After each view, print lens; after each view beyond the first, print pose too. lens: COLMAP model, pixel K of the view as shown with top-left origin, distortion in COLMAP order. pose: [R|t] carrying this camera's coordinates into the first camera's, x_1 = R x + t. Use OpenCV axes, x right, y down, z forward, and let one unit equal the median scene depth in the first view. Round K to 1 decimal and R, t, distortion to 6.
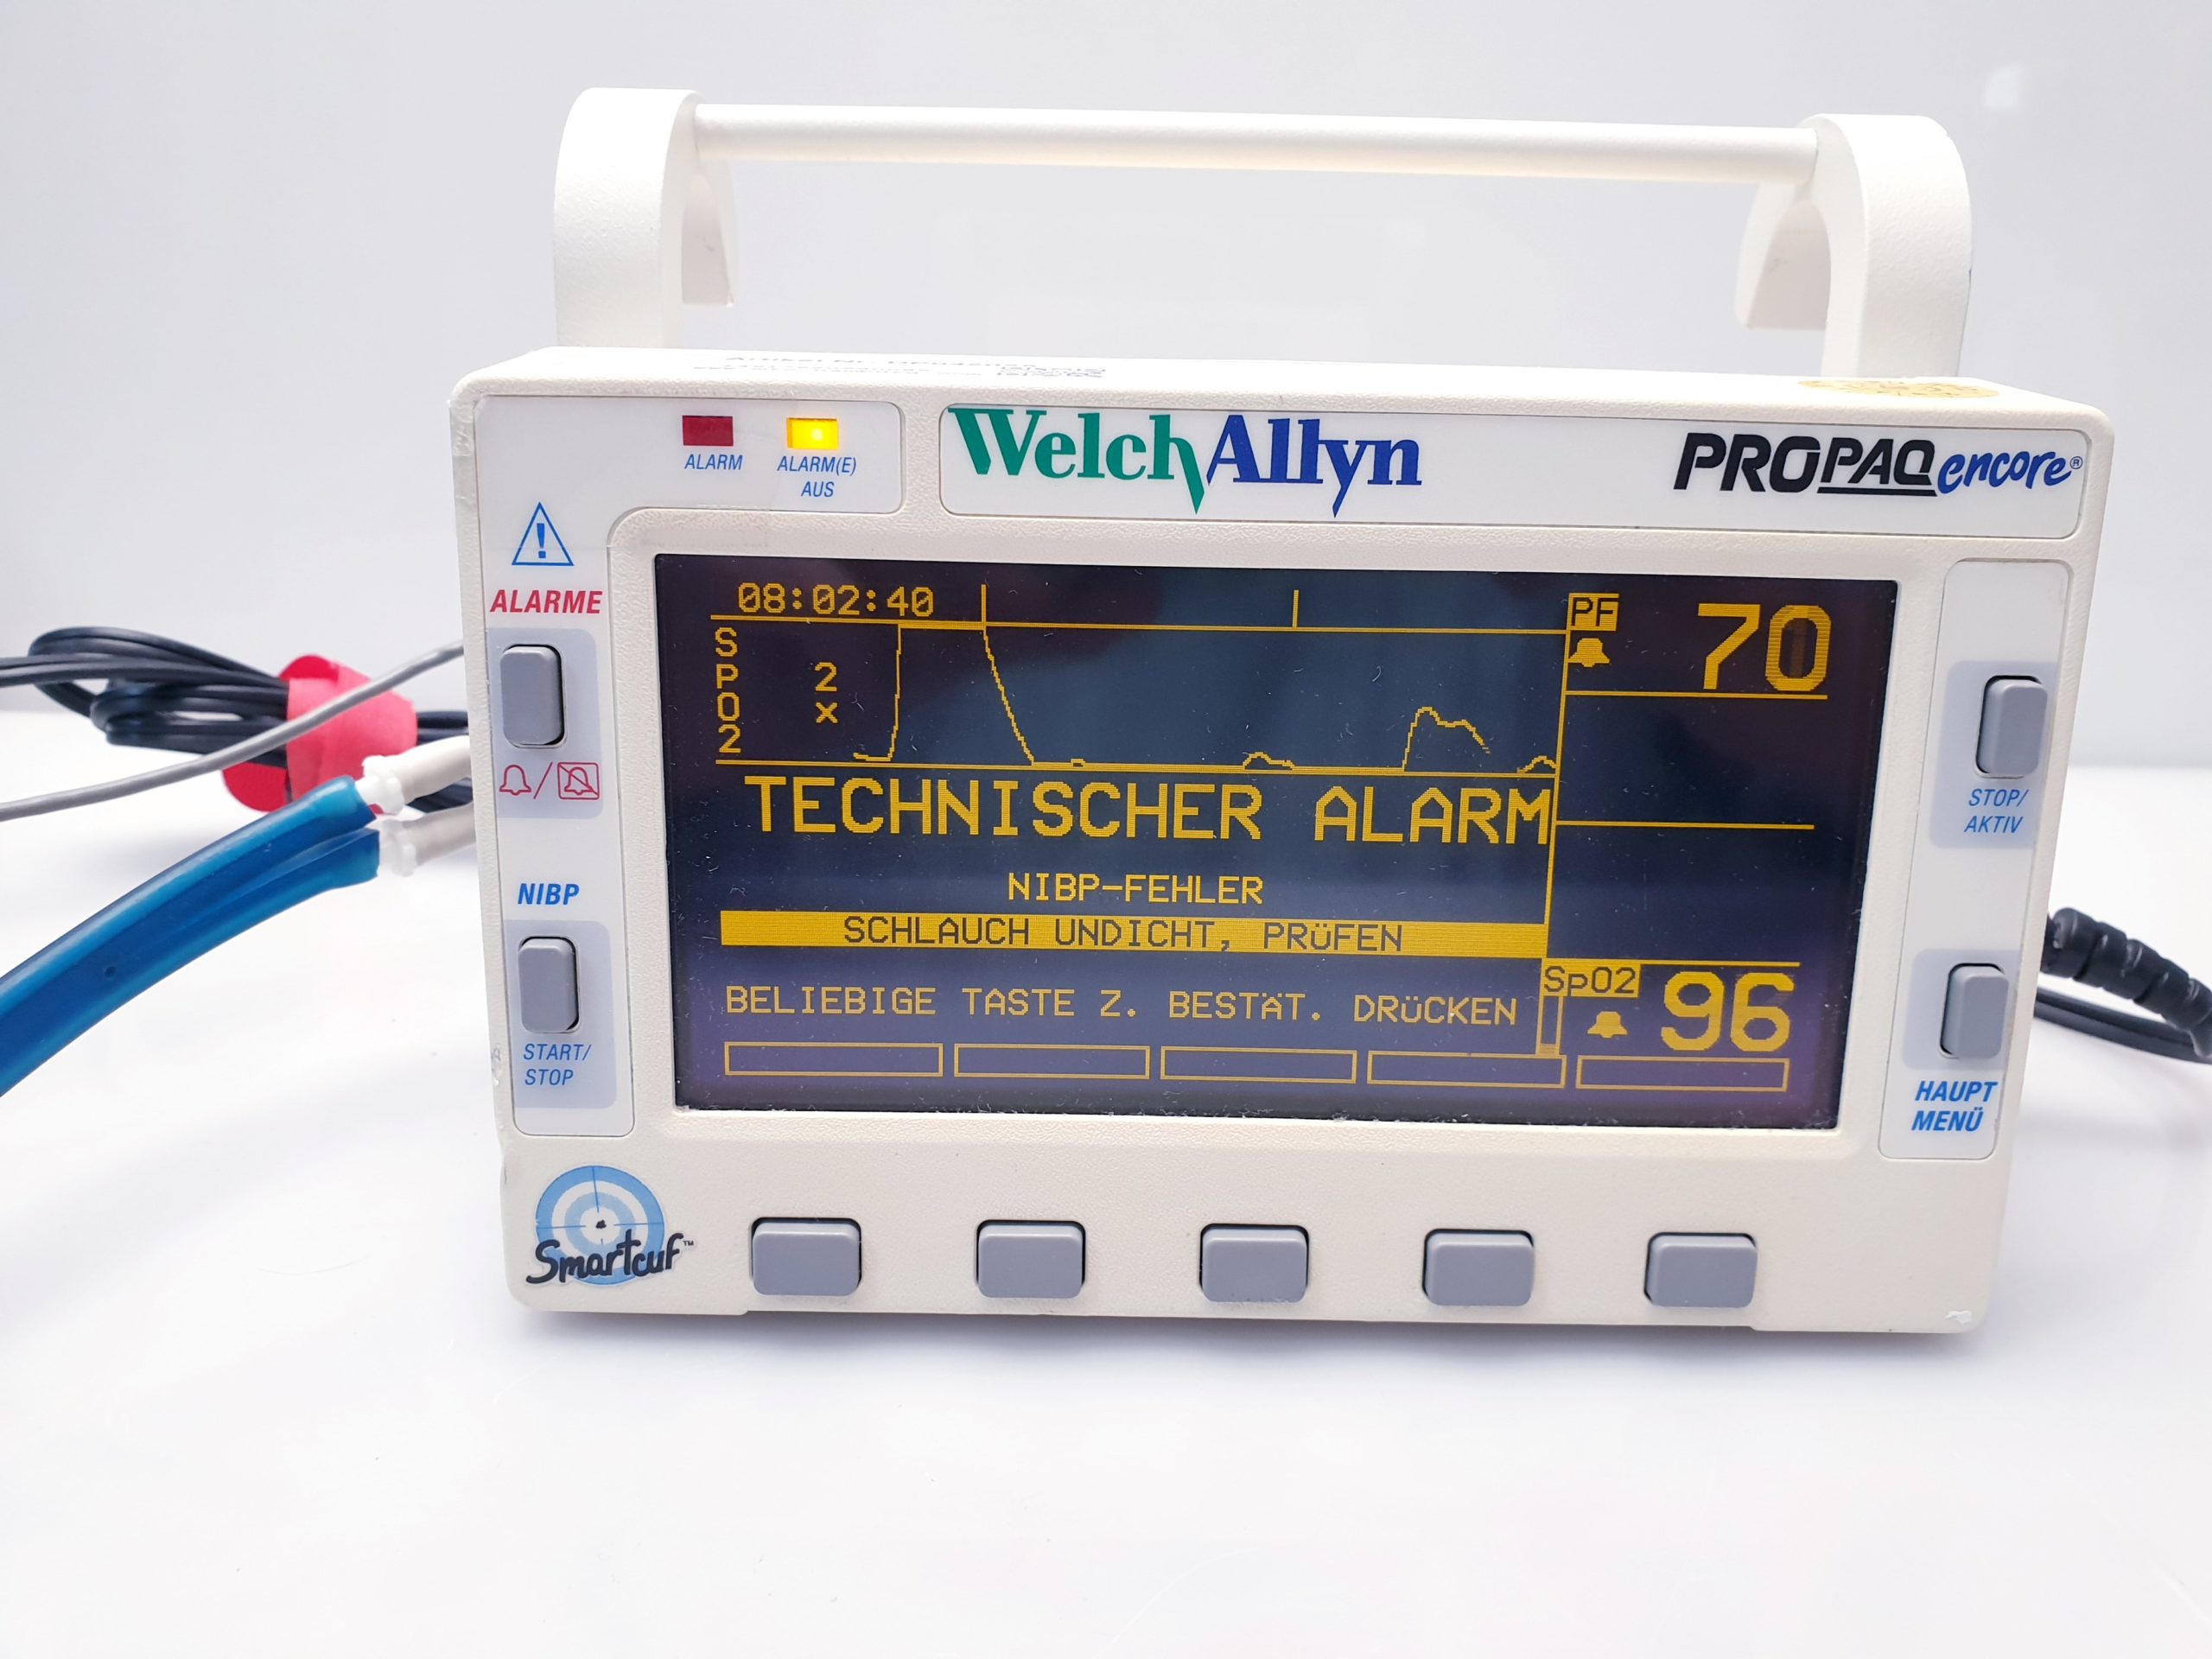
lens RADIAL K [[1790.8, 0, 1172.8], [0, 1790.8, 830.8], [0, 0, 1]] dist [0.029491, -0.140071]
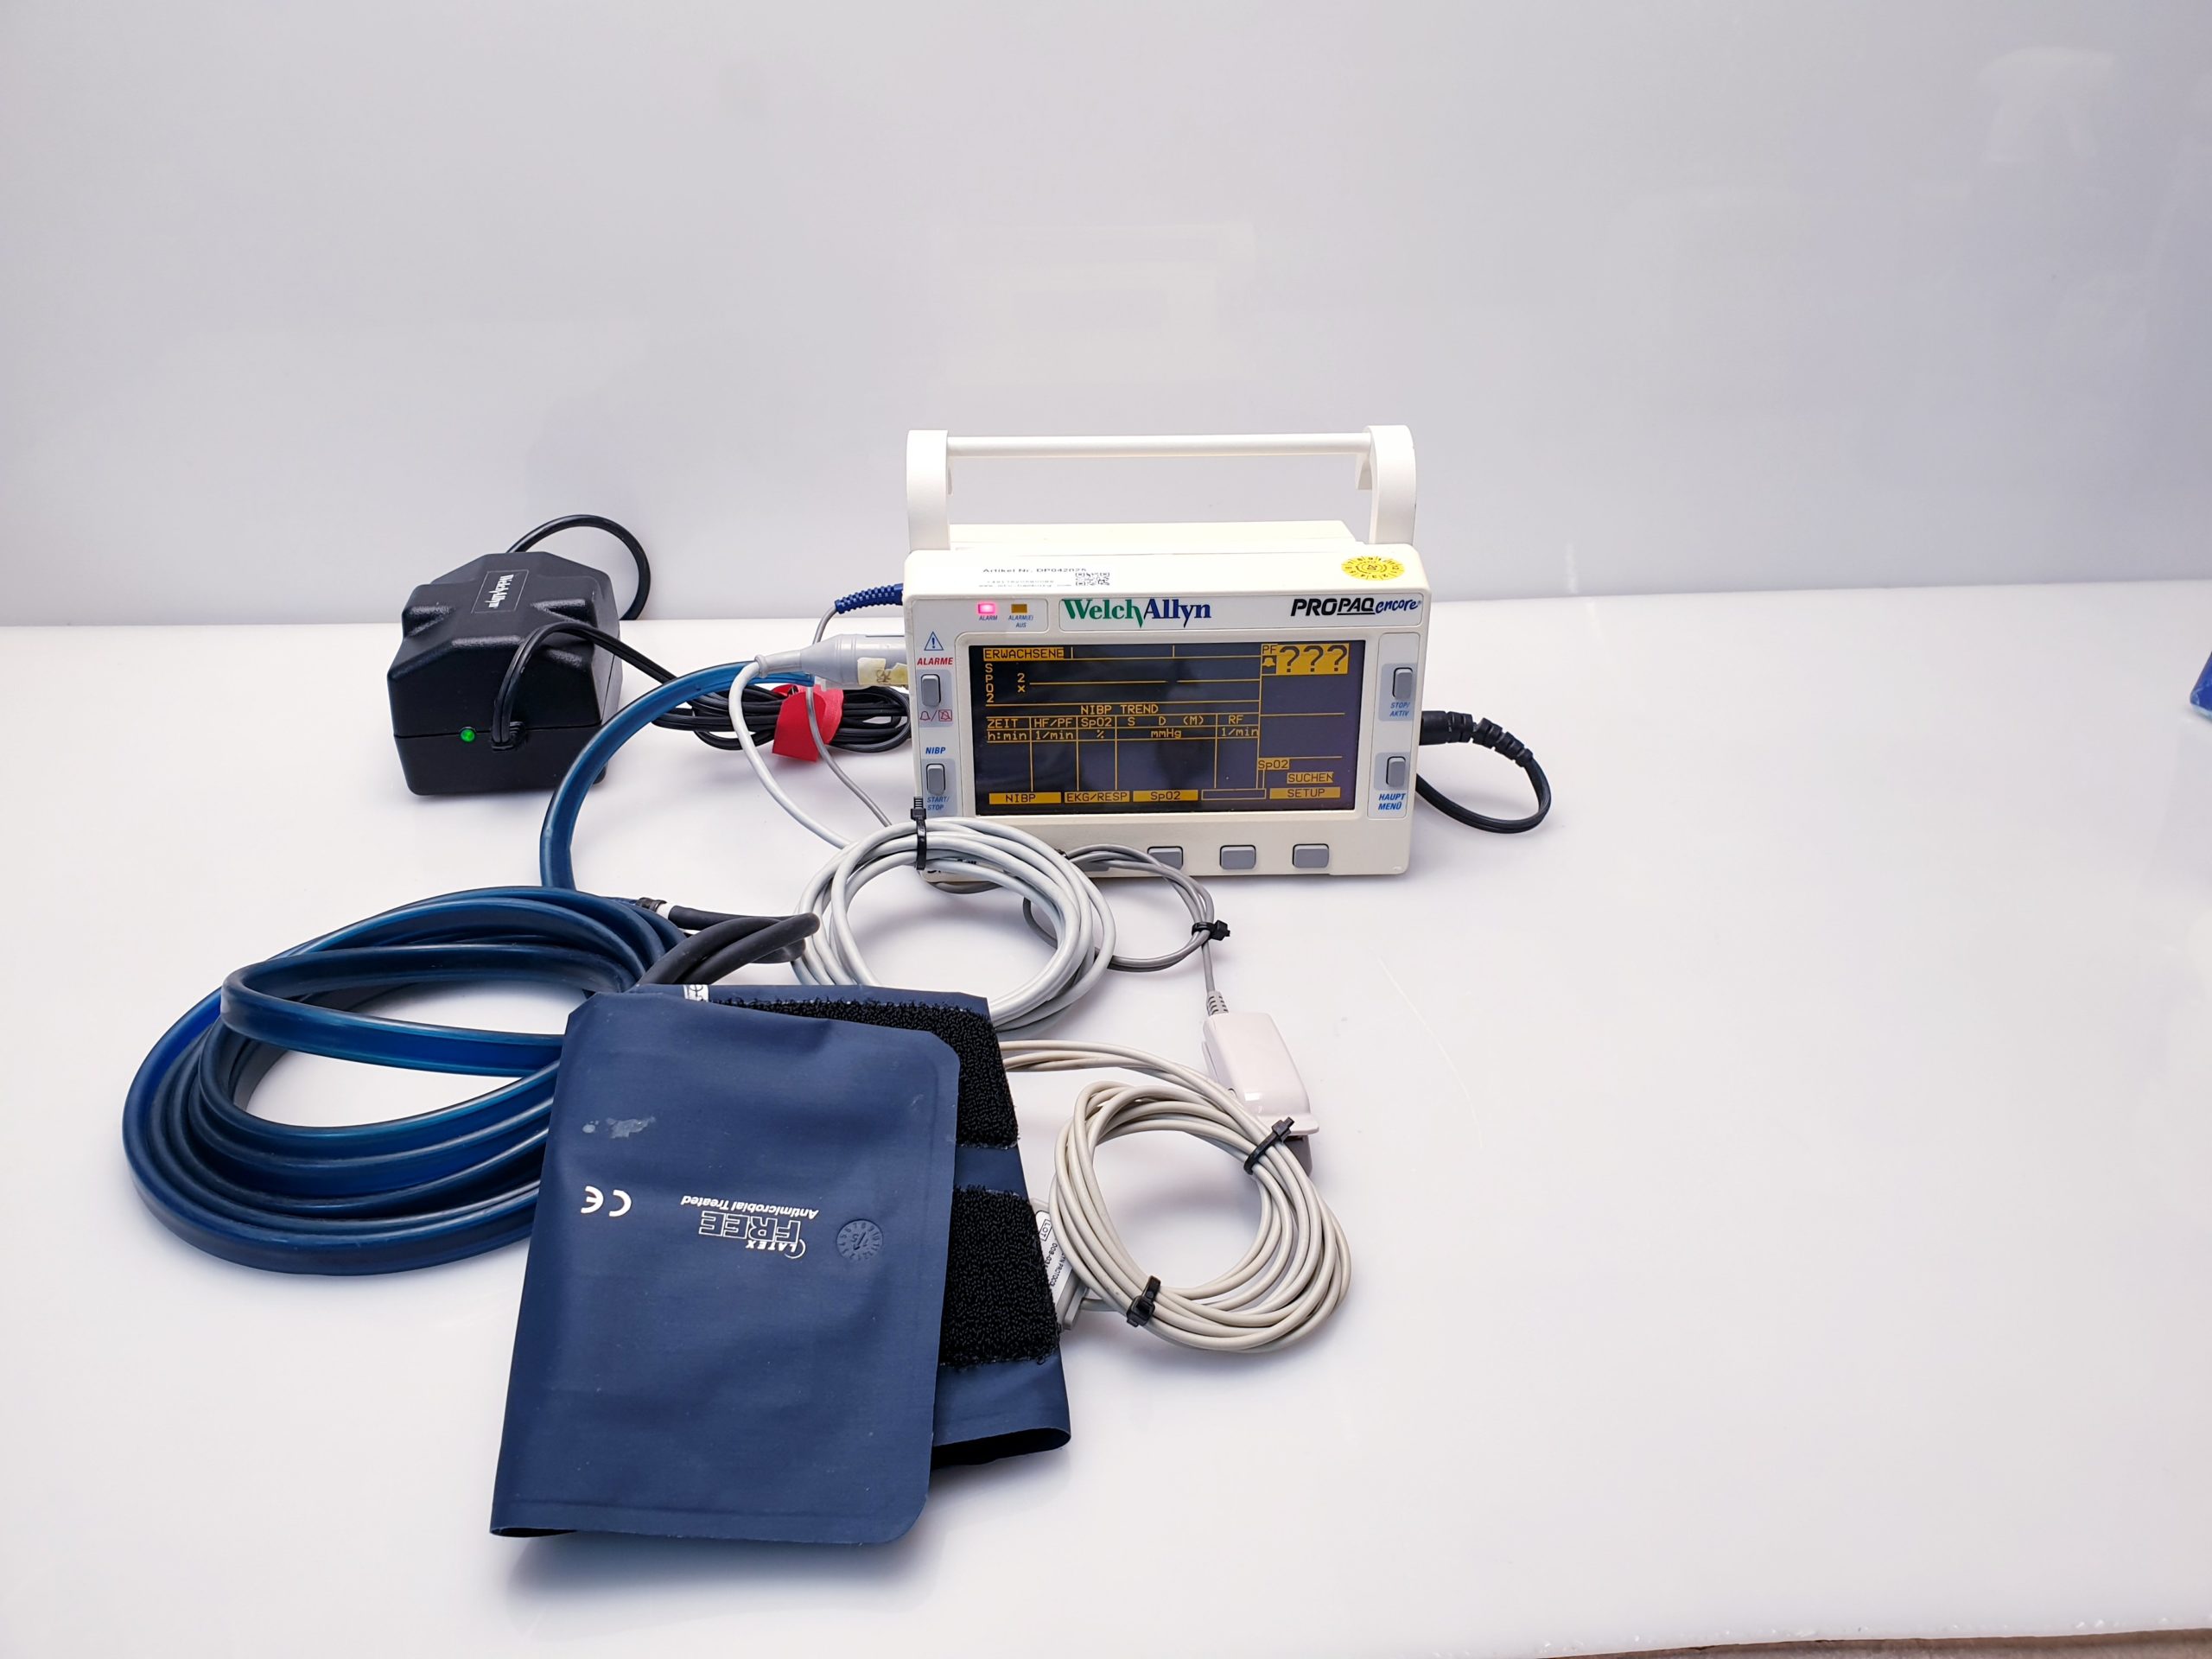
lens RADIAL K [[1662.8, 0, 1121.8], [0, 1662.8, 826.4], [0, 0, 1]] dist [0.087773, -0.237010]
pose [[0.999416, -0.032724, 0.009843, -0.060179], [0.029955, 0.977563, 0.208500, -0.448660], [-0.016445, -0.208084, 0.977973, -1.945060]]
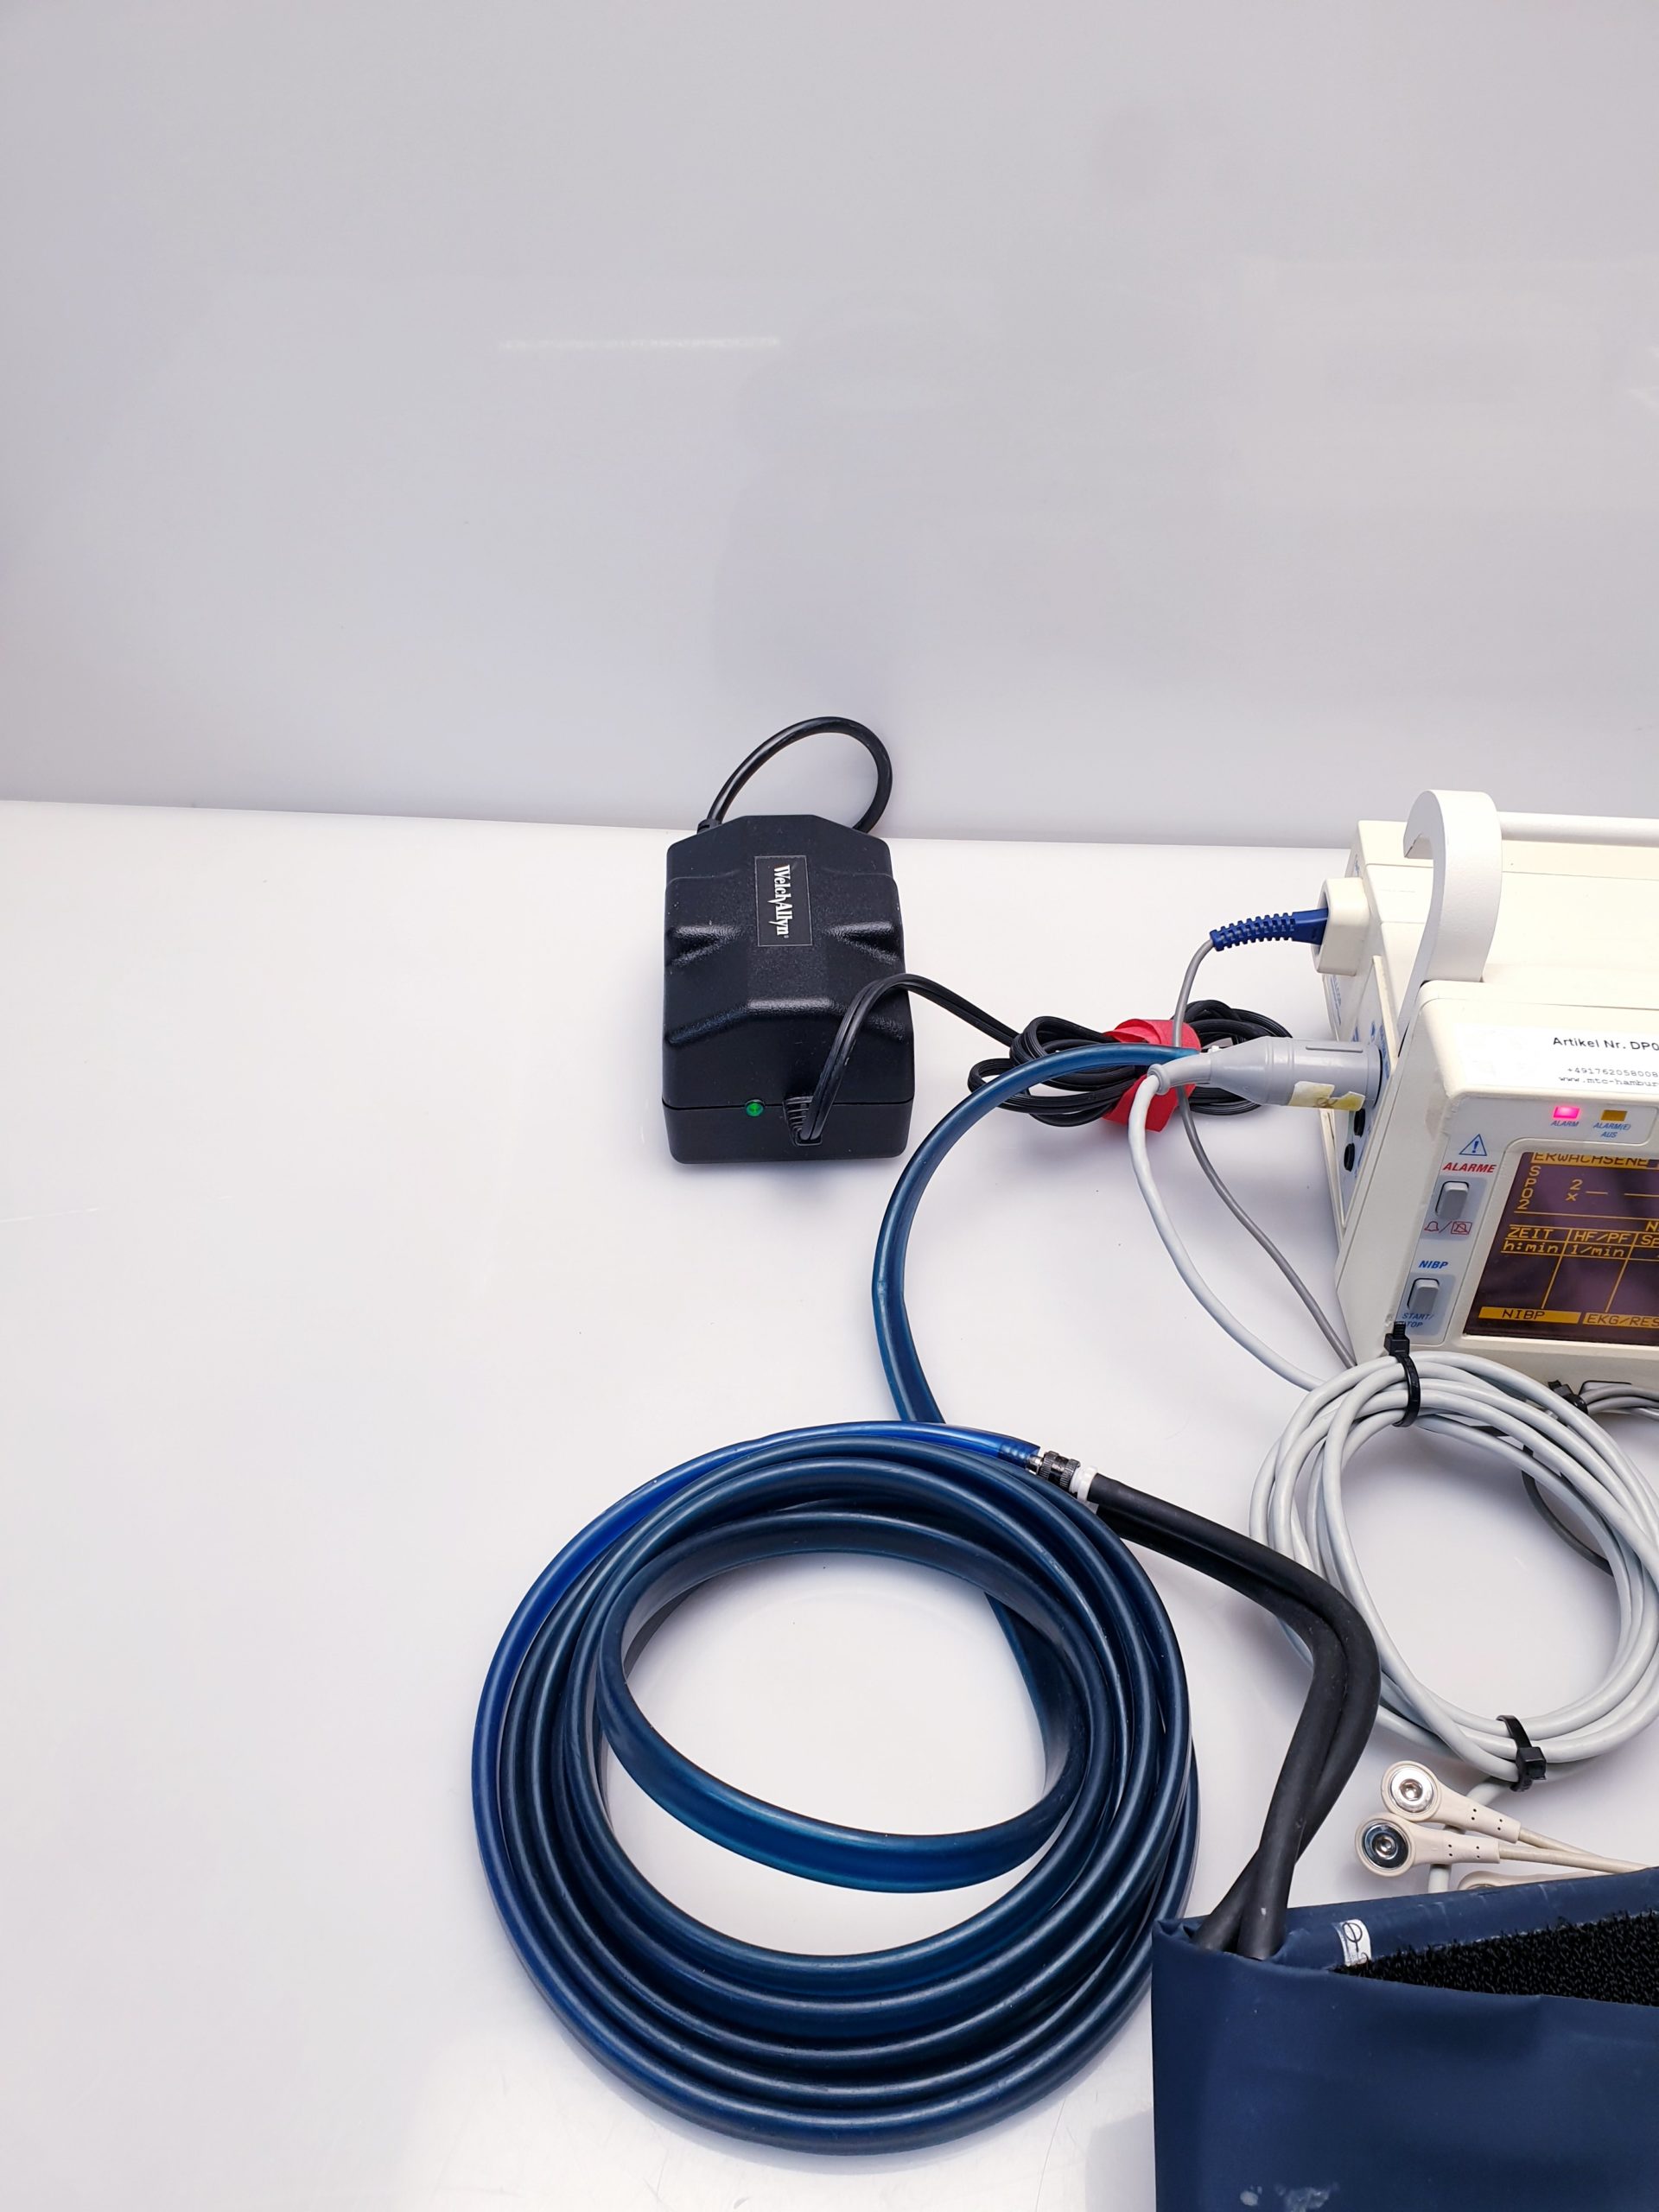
lens RADIAL K [[1652.7, 0, 855.1], [0, 1652.7, 1146.2], [0, 0, 1]] dist [-0.038725, 0.053032]
pose [[0.993870, 0.046827, -0.100152, -0.916563], [0.003653, 0.891468, 0.453070, -1.096804], [0.110498, -0.450658, 0.885832, -0.906354]]
